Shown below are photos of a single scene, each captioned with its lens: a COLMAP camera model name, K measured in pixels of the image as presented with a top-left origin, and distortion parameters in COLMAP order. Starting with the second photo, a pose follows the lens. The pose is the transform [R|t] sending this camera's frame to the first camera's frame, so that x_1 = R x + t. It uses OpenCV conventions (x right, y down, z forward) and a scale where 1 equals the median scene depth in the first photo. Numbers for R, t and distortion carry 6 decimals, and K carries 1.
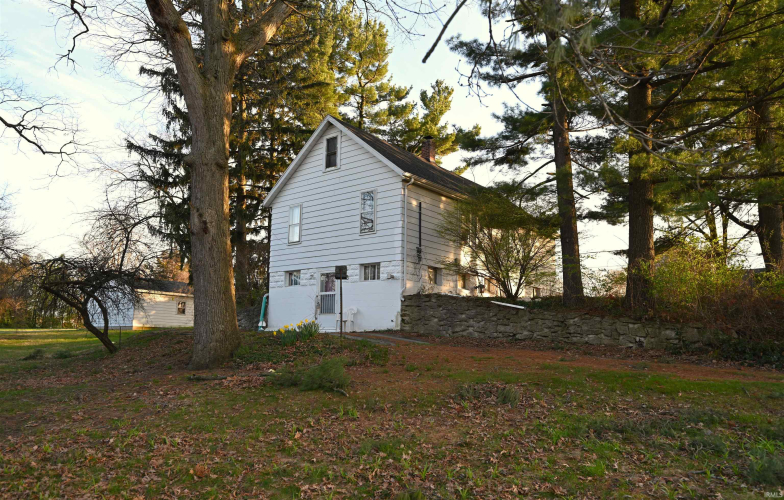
lens RADIAL K [[555.9, 0, 391.8], [0, 555.9, 250.1], [0, 0, 1]] dist [-0.001074, 0.000065]
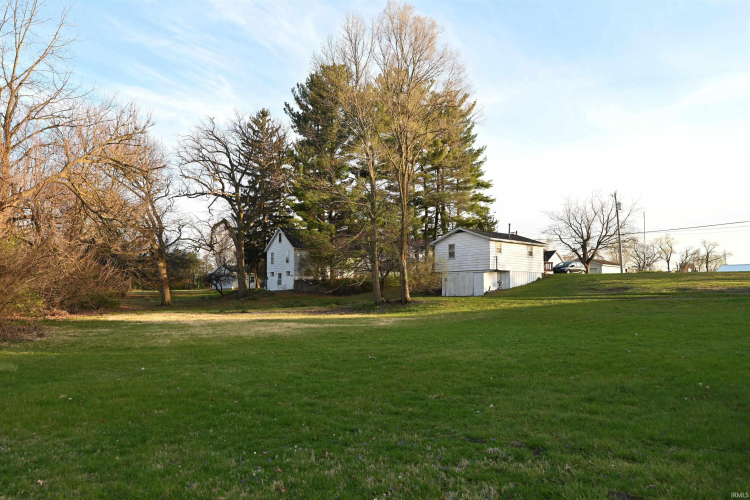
lens RADIAL K [[513.9, 0, 374.9], [0, 513.9, 249.7], [0, 0, 1]] dist [0.000969, 0.000025]
pose [[0.980637, -0.018997, -0.194909, 1.187124], [0.031448, 0.997643, 0.060987, -0.307158], [0.193291, -0.065936, 0.978923, -2.187543]]
